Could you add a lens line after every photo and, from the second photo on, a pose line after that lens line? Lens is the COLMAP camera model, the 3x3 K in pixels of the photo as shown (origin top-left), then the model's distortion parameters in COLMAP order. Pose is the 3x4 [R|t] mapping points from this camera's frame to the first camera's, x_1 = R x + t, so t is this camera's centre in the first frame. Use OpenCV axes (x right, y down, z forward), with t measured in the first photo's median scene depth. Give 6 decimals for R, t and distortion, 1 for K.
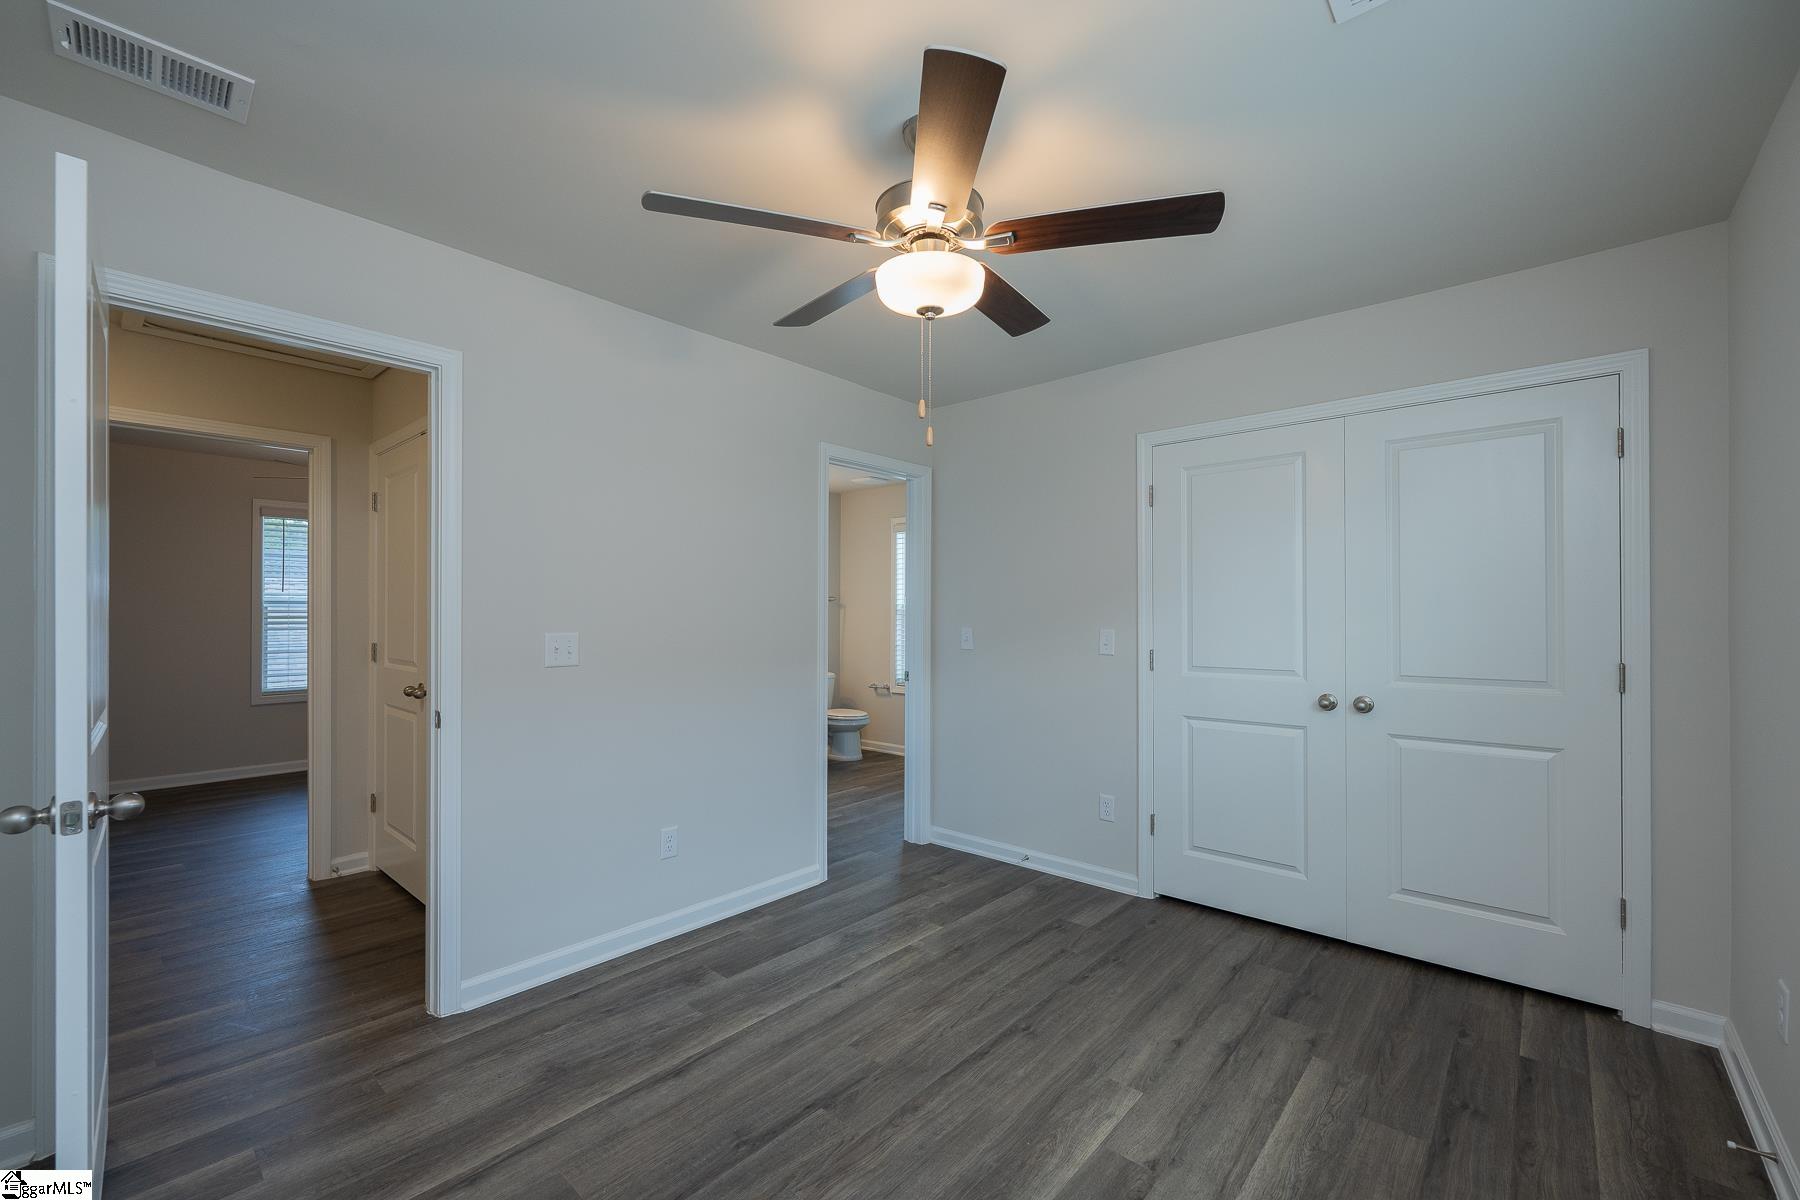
lens RADIAL K [[747.0, 0, 884.9], [0, 747.0, 606.0], [0, 0, 1]] dist [0.001657, 0.000174]
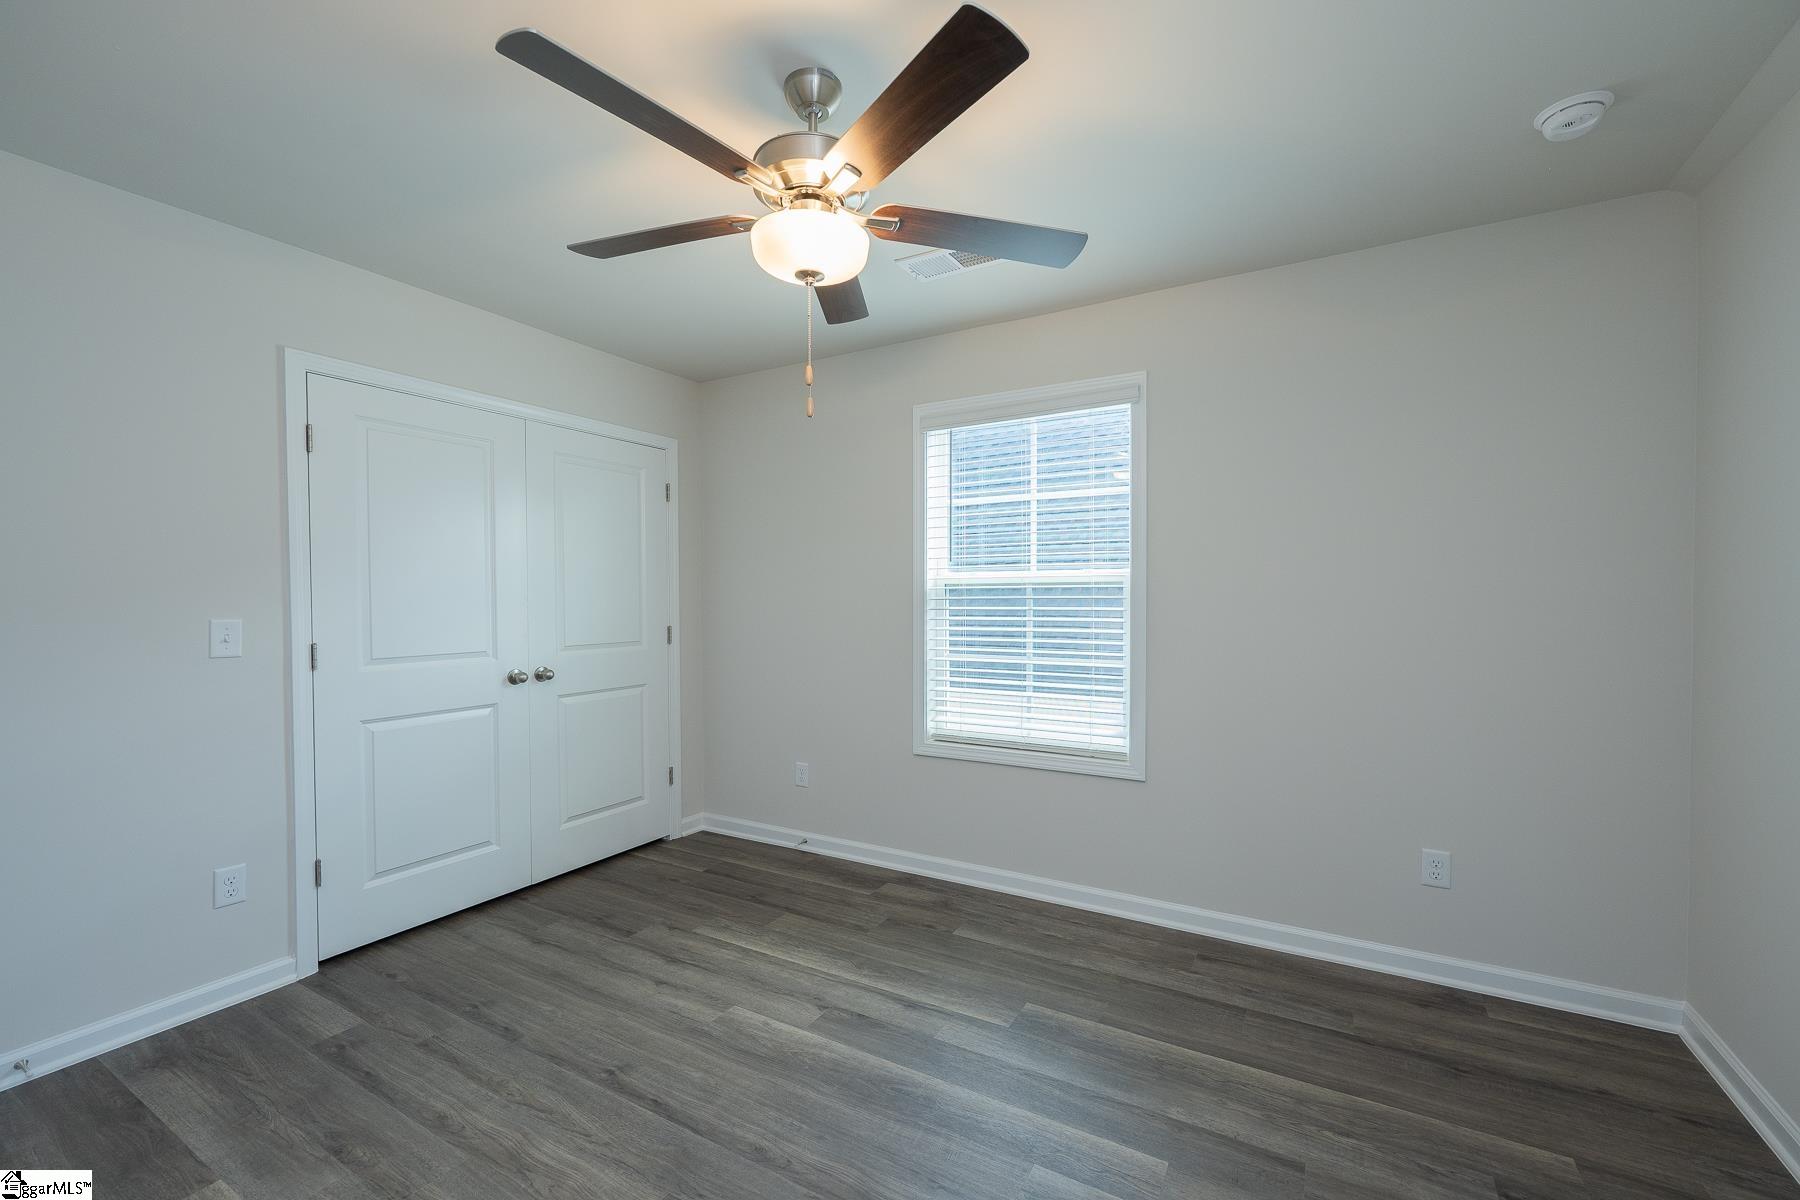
lens RADIAL K [[690.6, 0, 905.9], [0, 690.6, 618.3], [0, 0, 1]] dist [-0.001502, -0.000071]
pose [[-0.187168, -0.028979, 0.981900, -0.600405], [-0.010983, 0.999564, 0.027407, 0.011355], [-0.982267, -0.005654, -0.187404, 0.758250]]
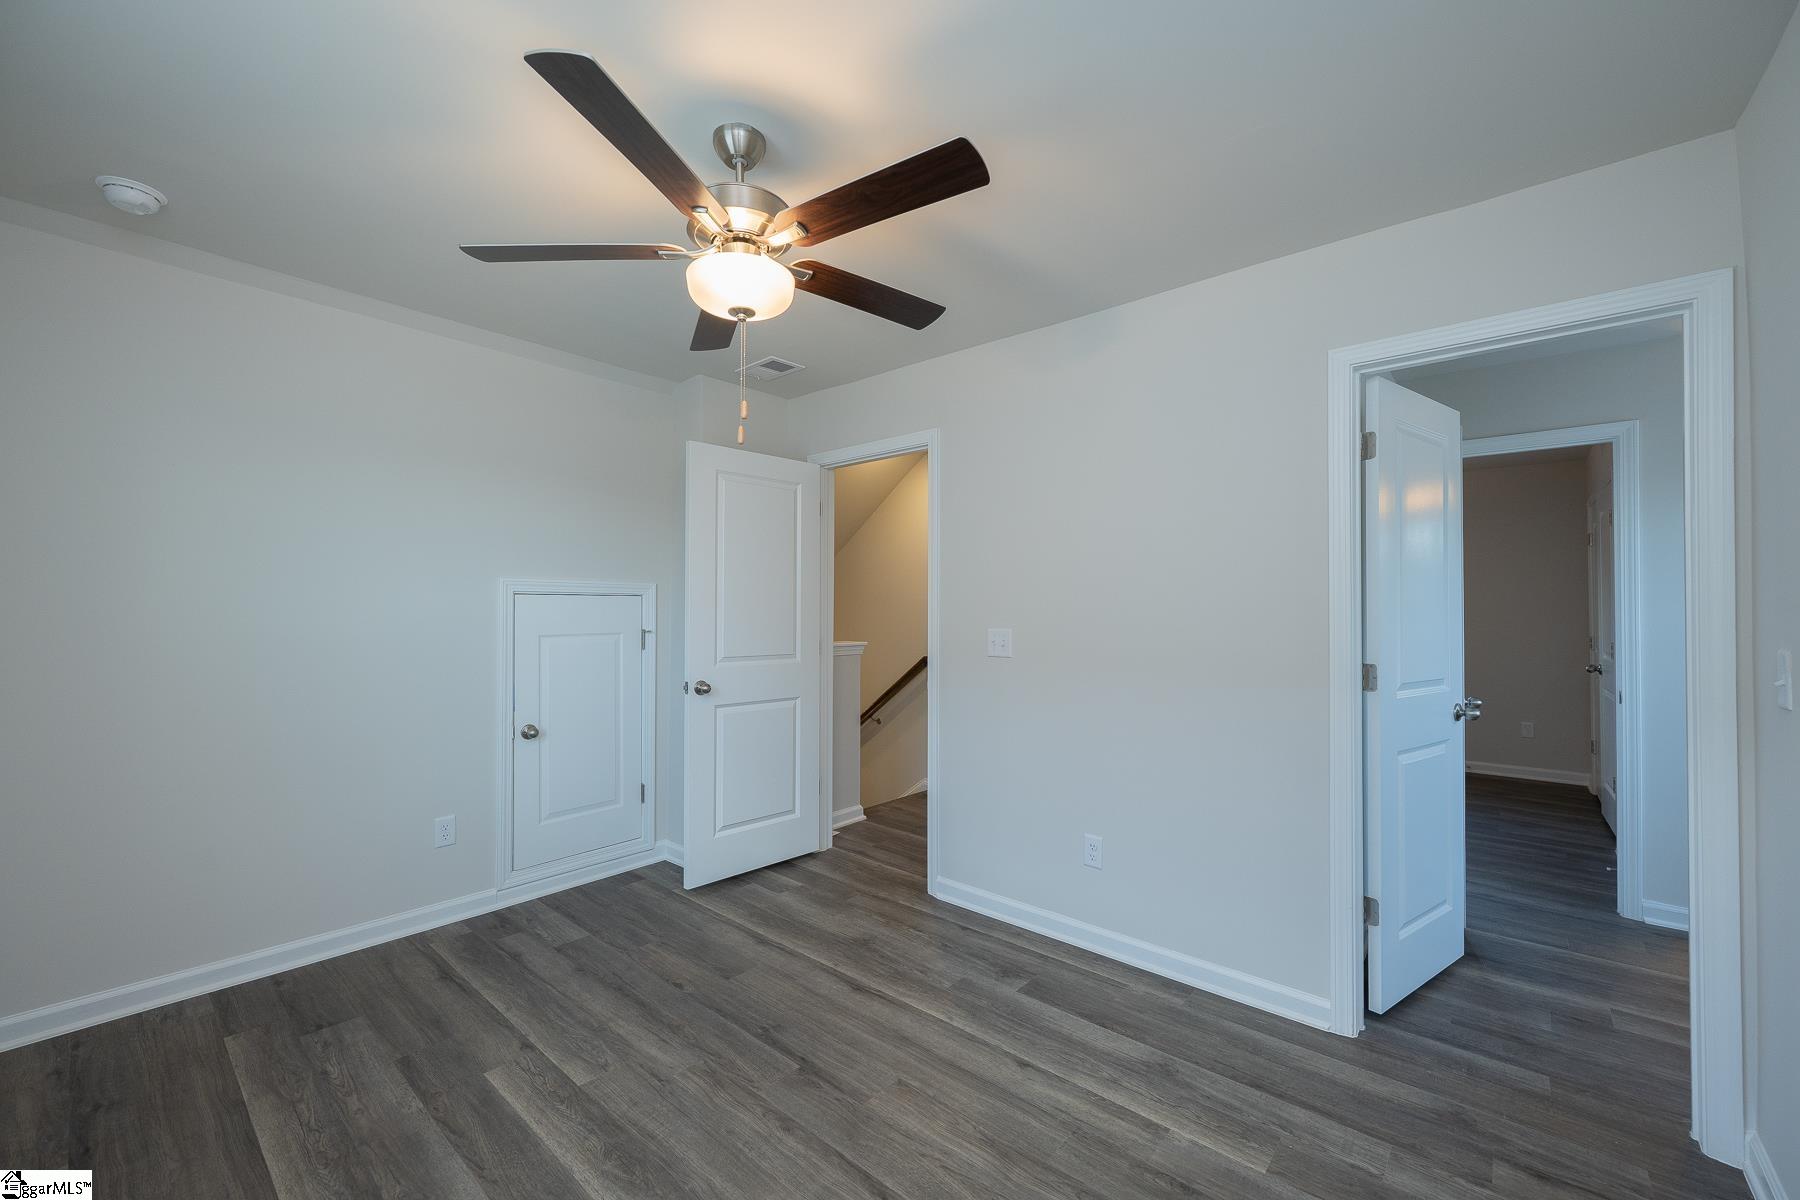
lens RADIAL K [[704.0, 0, 898.3], [0, 704.0, 606.5], [0, 0, 1]] dist [0.000722, -0.000046]
pose [[0.015926, -0.015231, -0.999757, 0.739239], [0.008988, 0.999846, -0.015089, 0.012533], [0.999833, -0.008745, 0.016060, 0.875389]]
